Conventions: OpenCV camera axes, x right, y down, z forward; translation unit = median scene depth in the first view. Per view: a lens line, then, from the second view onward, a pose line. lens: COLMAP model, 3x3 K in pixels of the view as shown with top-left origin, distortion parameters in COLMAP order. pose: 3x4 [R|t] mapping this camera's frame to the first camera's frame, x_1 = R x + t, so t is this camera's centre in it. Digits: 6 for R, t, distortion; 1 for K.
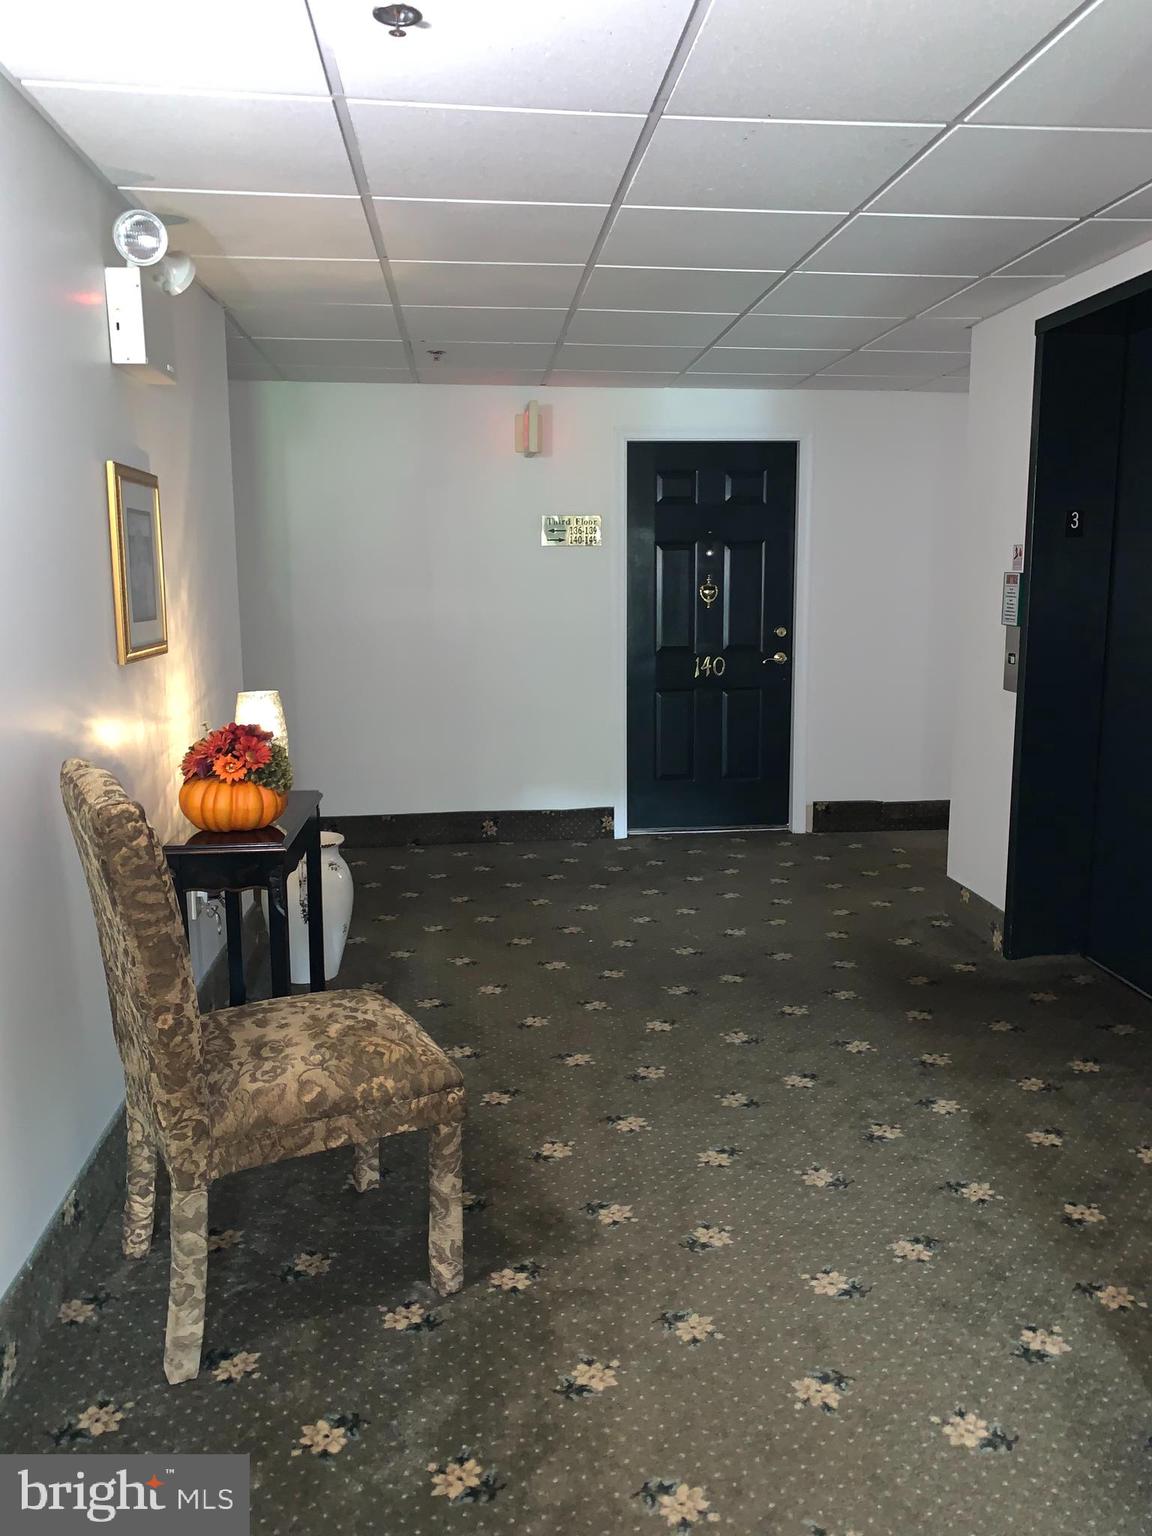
lens RADIAL K [[1164.3, 0, 577.9], [0, 1164.3, 771.5], [0, 0, 1]] dist [-0.000816, -0.000096]
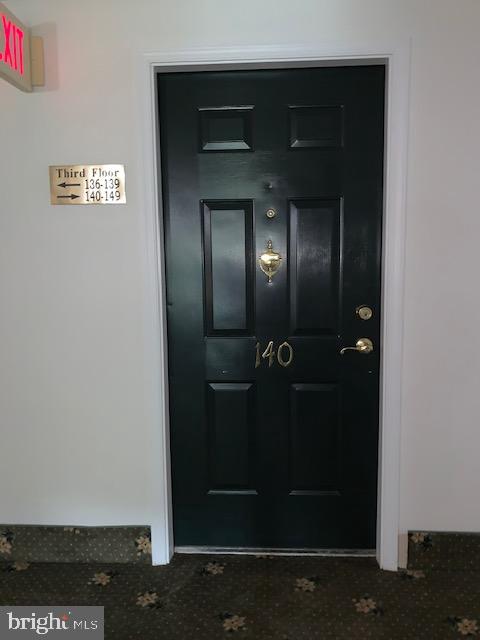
lens RADIAL K [[485.1, 0, 239.0], [0, 485.1, 316.6], [0, 0, 1]] dist [-0.000816, -0.000096]
pose [[0.987378, 0.013887, -0.157770, 0.142114], [-0.021856, 0.998565, -0.048888, -0.099532], [0.156865, 0.051719, 0.986265, 0.666686]]
